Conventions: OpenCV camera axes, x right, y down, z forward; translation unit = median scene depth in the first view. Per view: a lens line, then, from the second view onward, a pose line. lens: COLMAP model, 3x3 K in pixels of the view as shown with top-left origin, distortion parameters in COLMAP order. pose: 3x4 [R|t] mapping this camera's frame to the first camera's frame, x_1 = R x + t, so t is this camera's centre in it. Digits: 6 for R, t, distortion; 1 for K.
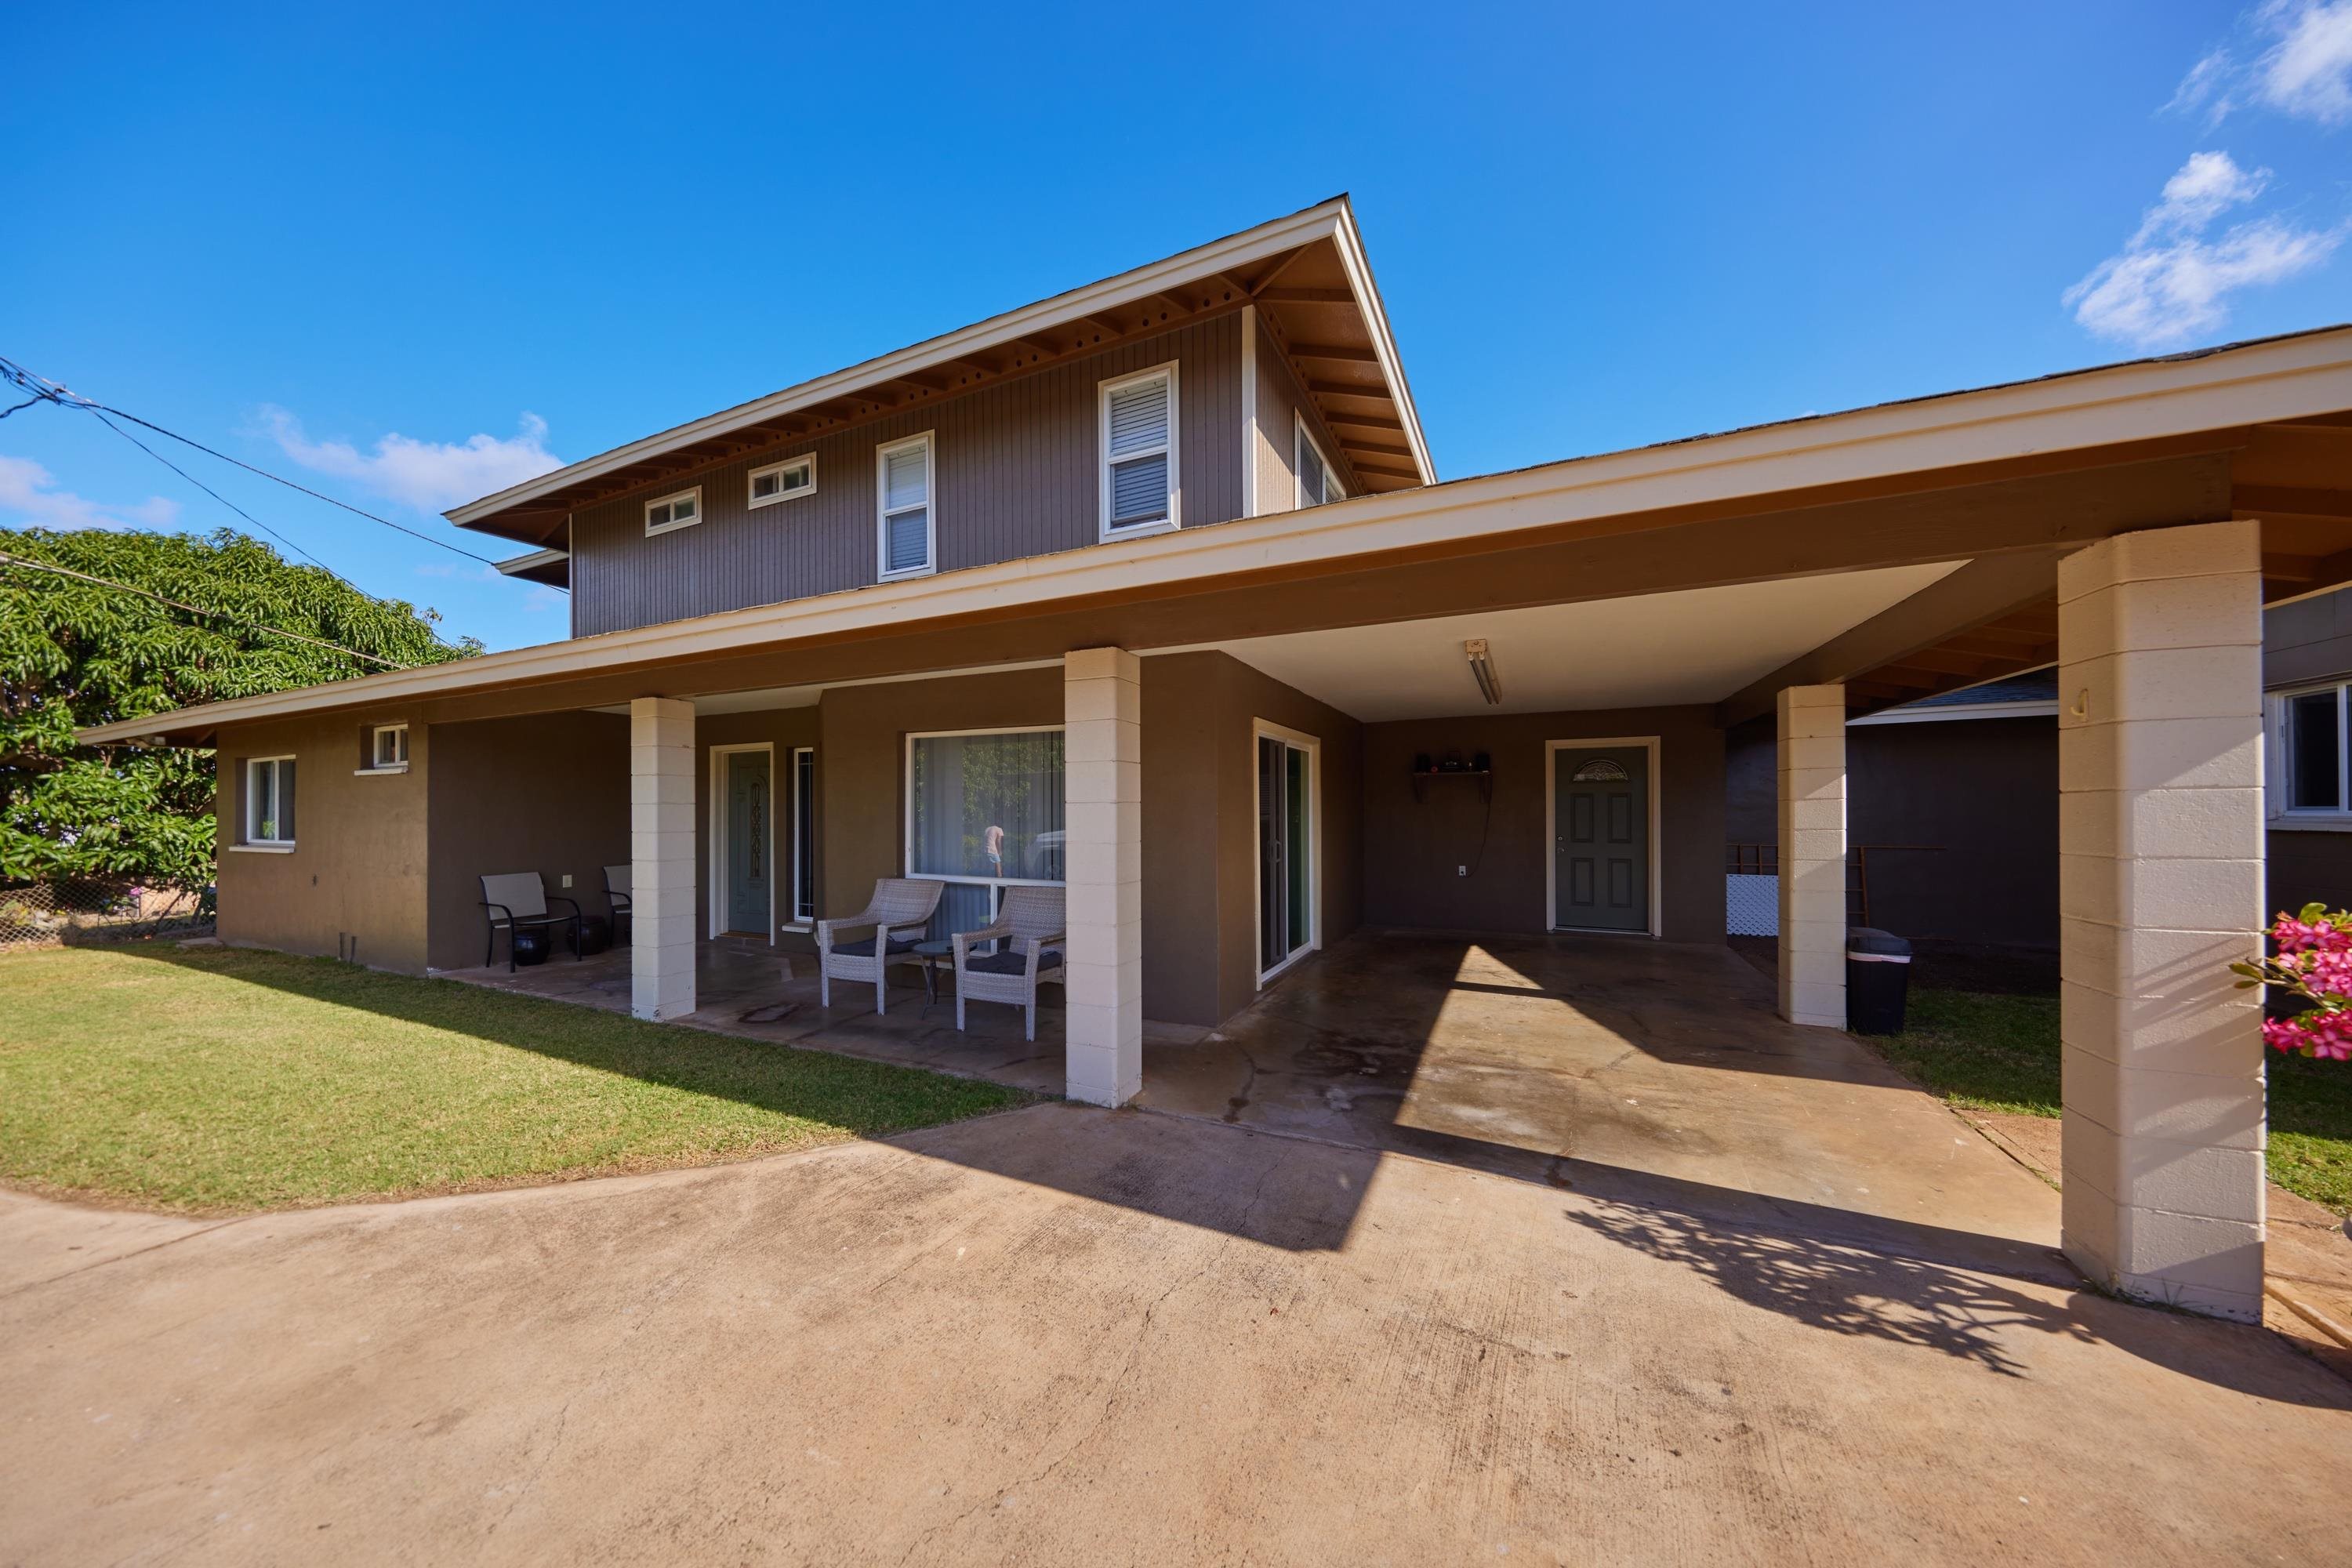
lens RADIAL K [[751.7, 0, 1173.2], [0, 751.7, 803.9], [0, 0, 1]] dist [-0.002141, -0.000163]
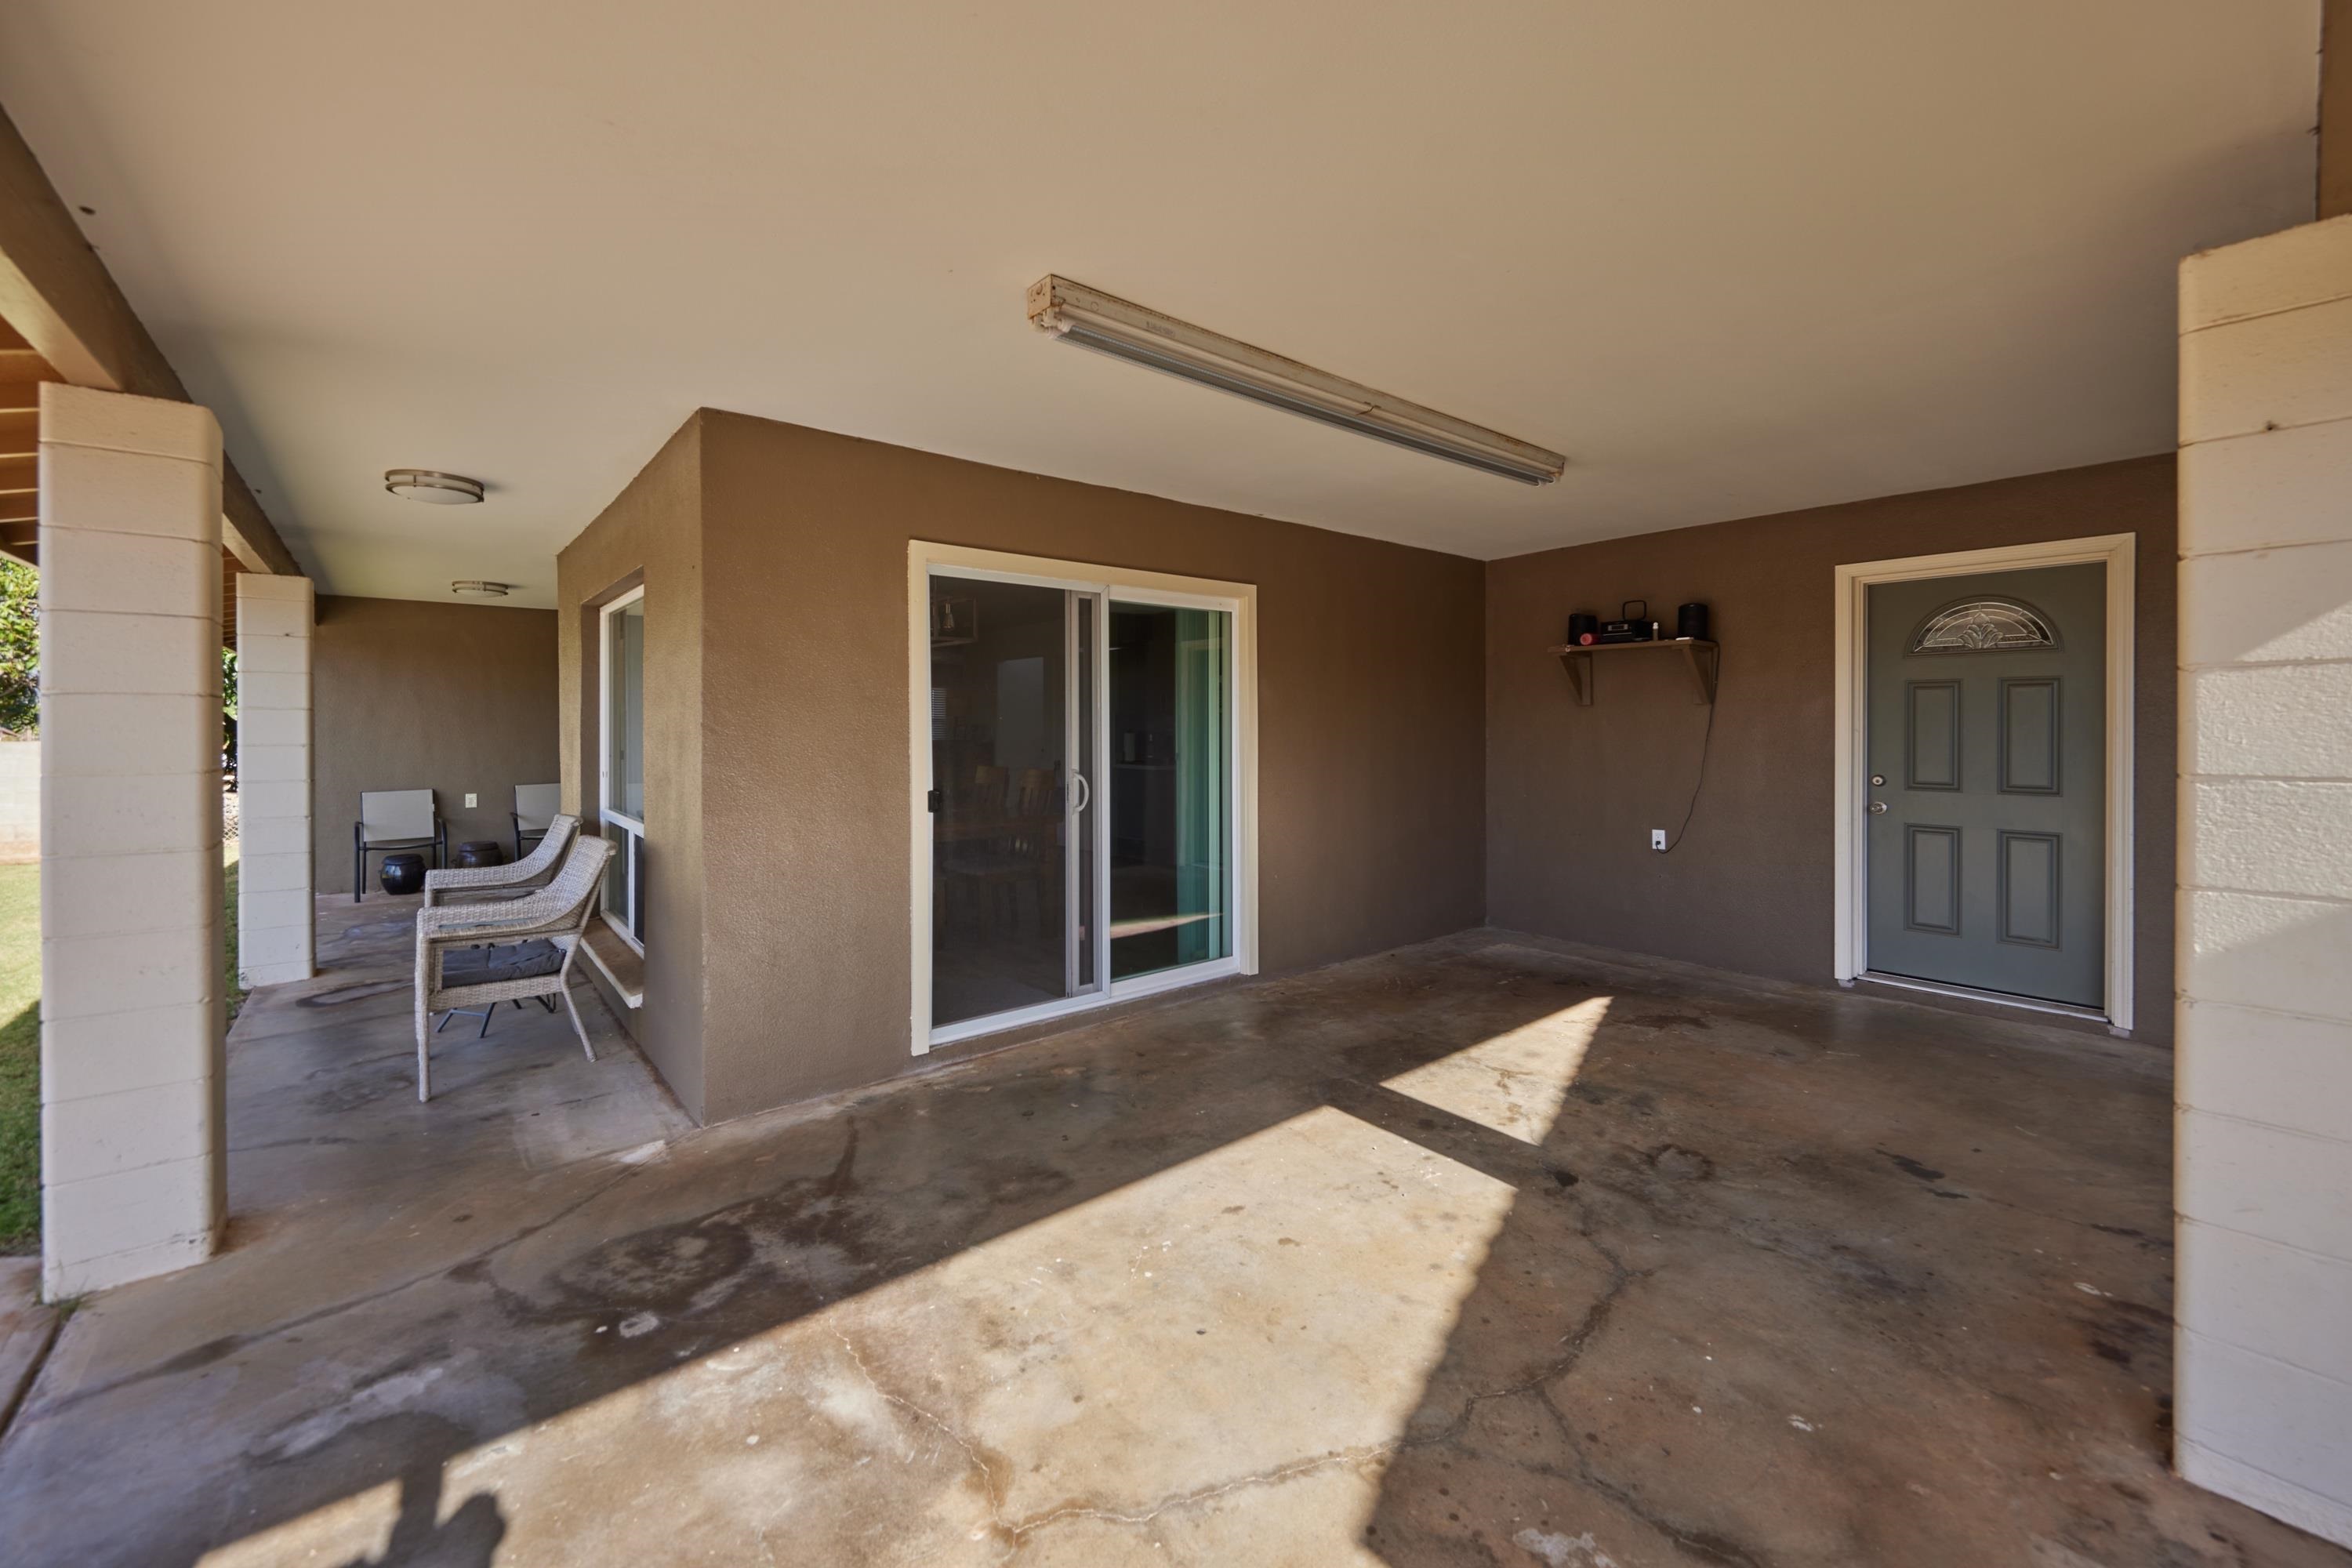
lens RADIAL K [[940.2, 0, 1189.6], [0, 940.2, 737.1], [0, 0, 1]] dist [-0.002321, -0.000588]
pose [[0.913781, 0.007177, -0.406143, 0.579163], [0.002850, 0.999706, 0.024077, 0.007846], [0.406197, -0.023158, 0.913492, 0.495039]]
